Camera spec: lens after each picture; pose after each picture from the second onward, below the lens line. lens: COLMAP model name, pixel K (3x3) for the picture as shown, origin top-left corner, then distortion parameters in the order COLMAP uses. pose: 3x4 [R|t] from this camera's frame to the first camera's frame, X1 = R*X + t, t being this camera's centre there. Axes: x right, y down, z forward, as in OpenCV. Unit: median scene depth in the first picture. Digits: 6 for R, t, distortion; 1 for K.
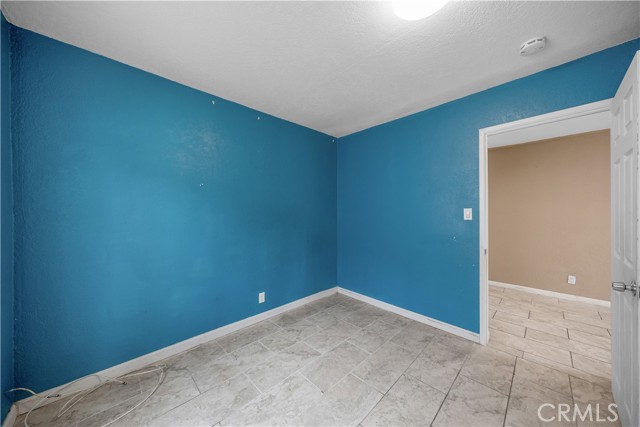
lens RADIAL K [[219.7, 0, 320.0], [0, 219.7, 213.5], [0, 0, 1]] dist [-0.008107, -0.000079]
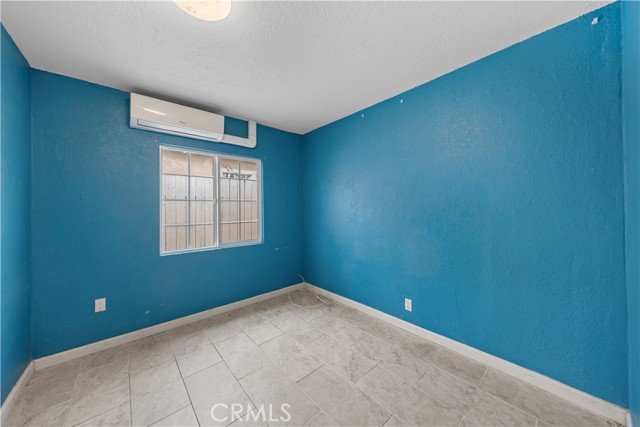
lens RADIAL K [[227.8, 0, 321.0], [0, 227.8, 204.8], [0, 0, 1]] dist [-0.000555, 0.000164]
pose [[-0.053219, 0.001143, -0.998582, 0.811395], [0.004936, 0.999987, 0.000882, -0.017701], [0.998571, -0.004882, -0.053224, 0.877934]]
